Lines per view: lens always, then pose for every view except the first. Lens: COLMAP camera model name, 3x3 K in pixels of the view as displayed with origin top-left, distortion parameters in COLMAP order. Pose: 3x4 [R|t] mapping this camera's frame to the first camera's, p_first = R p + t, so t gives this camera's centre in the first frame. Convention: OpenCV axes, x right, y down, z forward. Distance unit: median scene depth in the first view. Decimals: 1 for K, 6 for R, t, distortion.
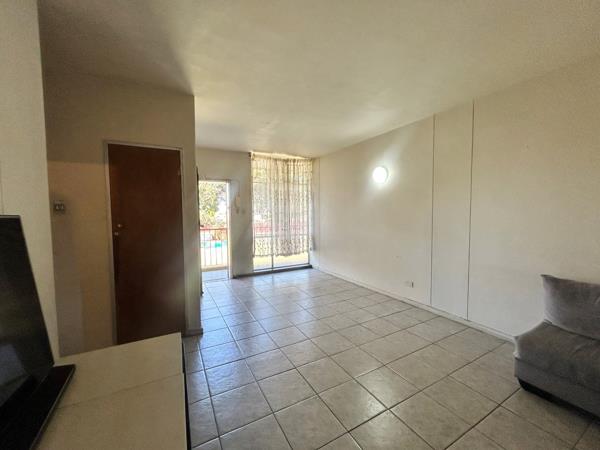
lens RADIAL K [[241.5, 0, 299.8], [0, 241.5, 224.7], [0, 0, 1]] dist [0.000676, -0.000183]
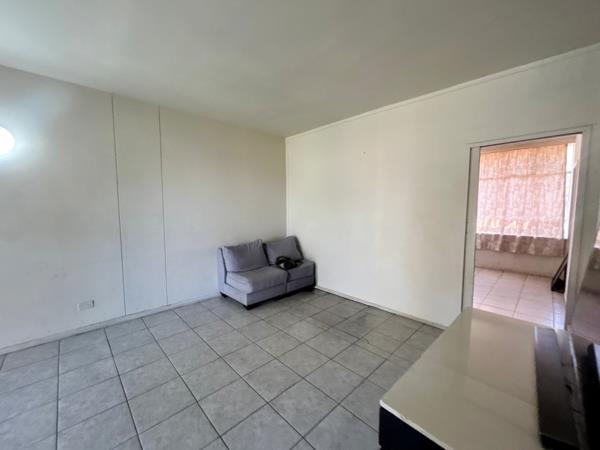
lens RADIAL K [[241.5, 0, 299.4], [0, 241.5, 225.3], [0, 0, 1]] dist [0.000676, -0.000183]
pose [[-0.262286, -0.069304, 0.962498, -0.446982], [0.048471, 0.995213, 0.084868, -0.031825], [-0.963772, 0.068913, -0.257671, 0.589417]]
